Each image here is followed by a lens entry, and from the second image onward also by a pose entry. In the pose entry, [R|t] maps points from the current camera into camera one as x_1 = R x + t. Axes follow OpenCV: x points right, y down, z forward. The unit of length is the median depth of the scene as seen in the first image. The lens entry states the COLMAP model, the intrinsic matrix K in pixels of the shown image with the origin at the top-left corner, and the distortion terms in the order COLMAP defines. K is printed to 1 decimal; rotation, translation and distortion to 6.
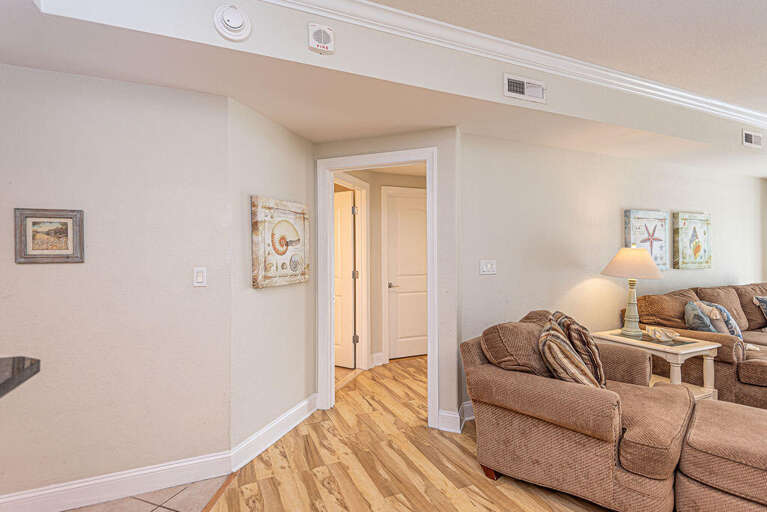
lens RADIAL K [[380.9, 0, 384.4], [0, 380.9, 255.5], [0, 0, 1]] dist [-0.001903, -0.000143]
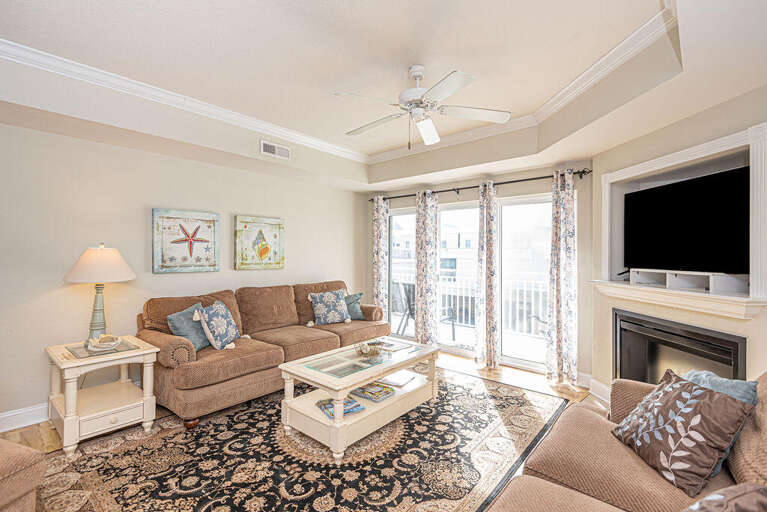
lens RADIAL K [[352.2, 0, 381.4], [0, 352.2, 254.6], [0, 0, 1]] dist [-0.000118, -0.000282]
pose [[0.901024, 0.007410, 0.433706, 0.741762], [-0.003085, 0.999938, -0.010676, 0.002980], [-0.433758, 0.008281, 0.900991, -0.033874]]
